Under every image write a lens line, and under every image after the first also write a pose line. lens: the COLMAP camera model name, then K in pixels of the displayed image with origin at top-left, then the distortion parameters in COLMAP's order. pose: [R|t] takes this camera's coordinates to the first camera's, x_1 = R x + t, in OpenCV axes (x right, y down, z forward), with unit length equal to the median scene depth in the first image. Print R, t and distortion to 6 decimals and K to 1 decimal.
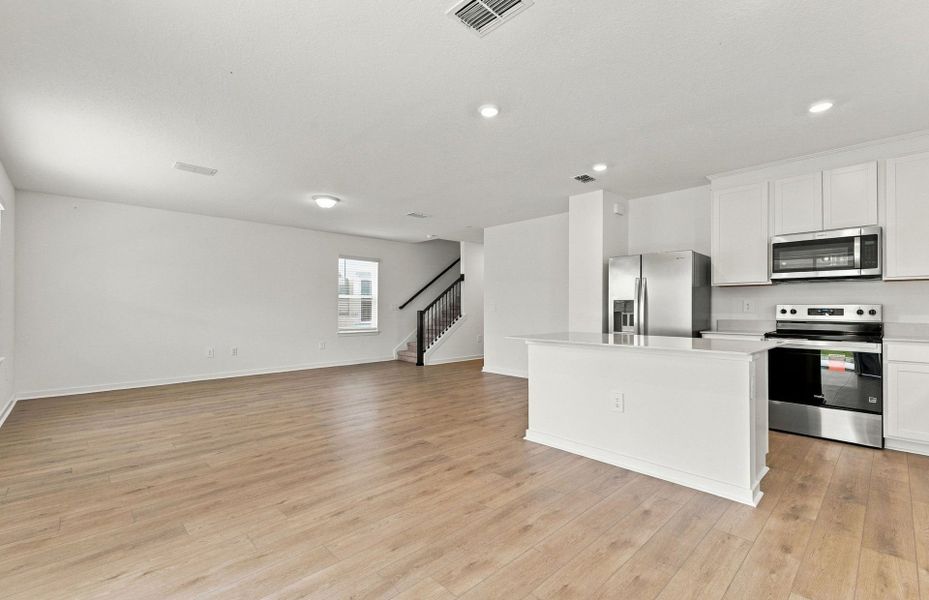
lens RADIAL K [[404.9, 0, 459.1], [0, 404.9, 298.7], [0, 0, 1]] dist [-0.004489, -0.000374]
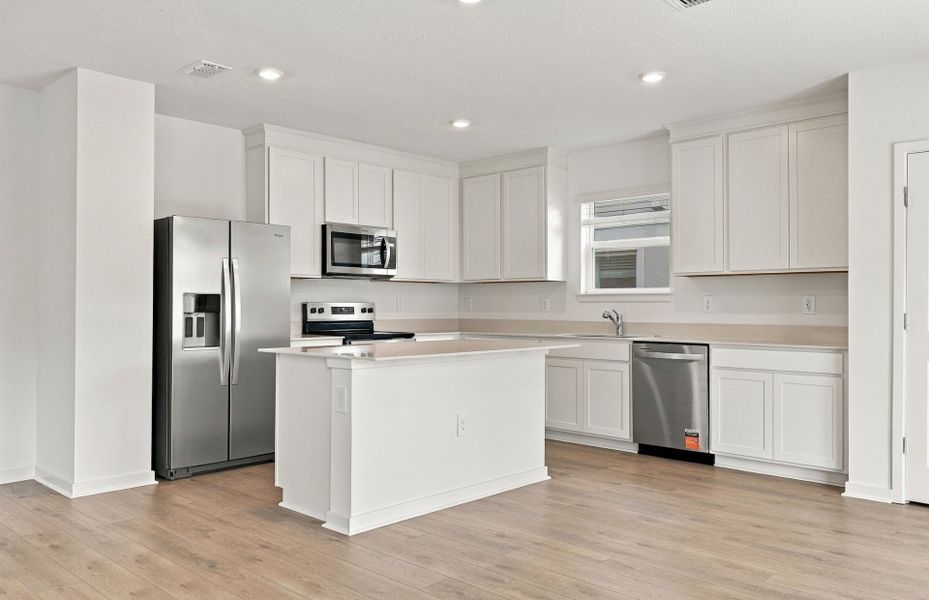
lens RADIAL K [[730.1, 0, 462.7], [0, 730.1, 301.8], [0, 0, 1]] dist [0.004189, -0.000842]
pose [[-0.047668, 0.000255, 0.998863, -0.824036], [-0.024056, 0.999710, -0.001403, 0.008533], [-0.998574, -0.024096, -0.047648, 0.828117]]
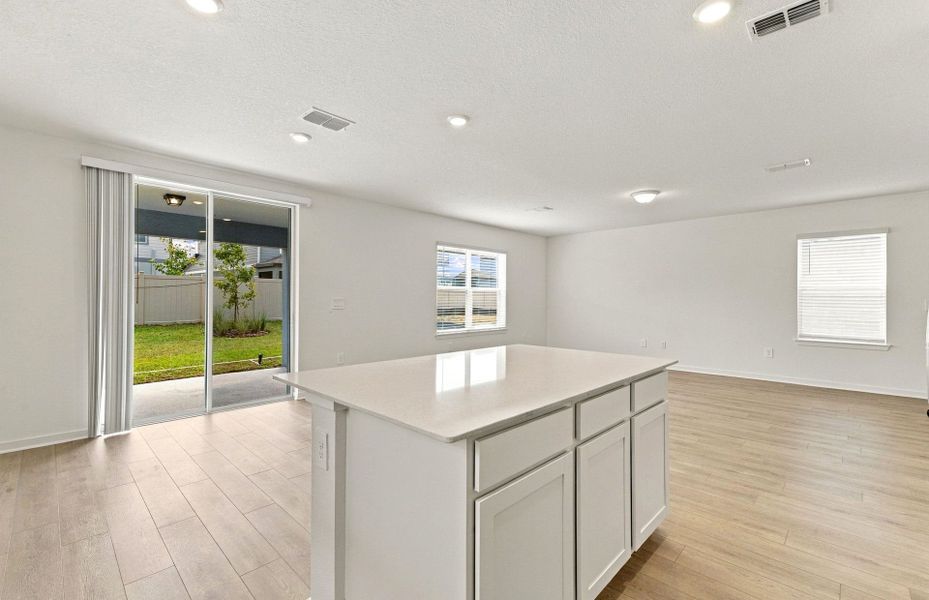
lens RADIAL K [[404.9, 0, 467.1], [0, 404.9, 300.3], [0, 0, 1]] dist [-0.004489, -0.000374]
pose [[0.069427, -0.010086, -0.997536, 0.855070], [0.022940, 0.999701, -0.008511, 0.006311], [0.997323, -0.022293, 0.069637, 0.740802]]
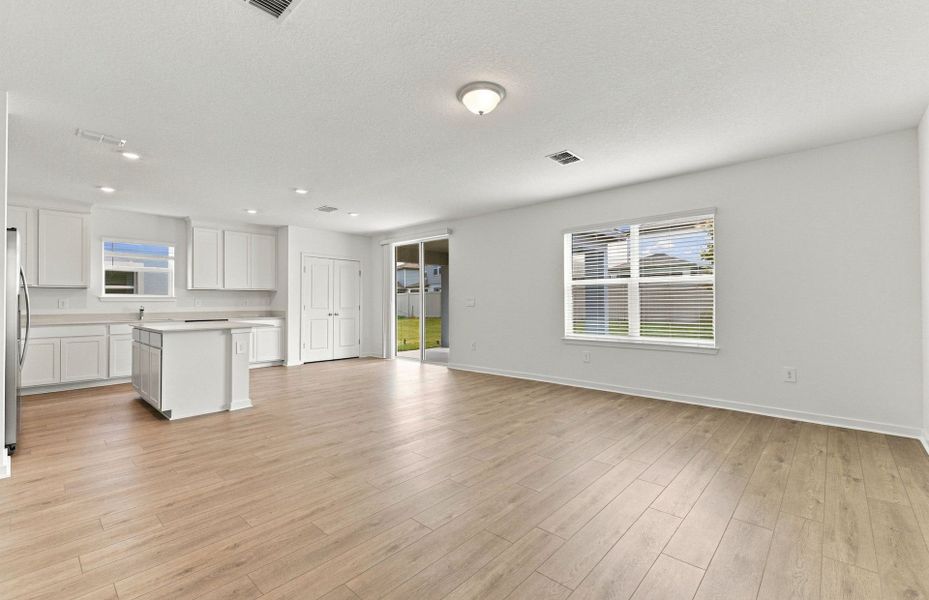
lens RADIAL K [[404.9, 0, 469.5], [0, 404.9, 300.2], [0, 0, 1]] dist [-0.004489, -0.000374]
pose [[-0.995654, 0.000037, -0.093132, -0.382472], [0.002491, 0.999653, -0.026238, 0.039441], [0.093099, -0.026356, -0.995308, 2.181346]]
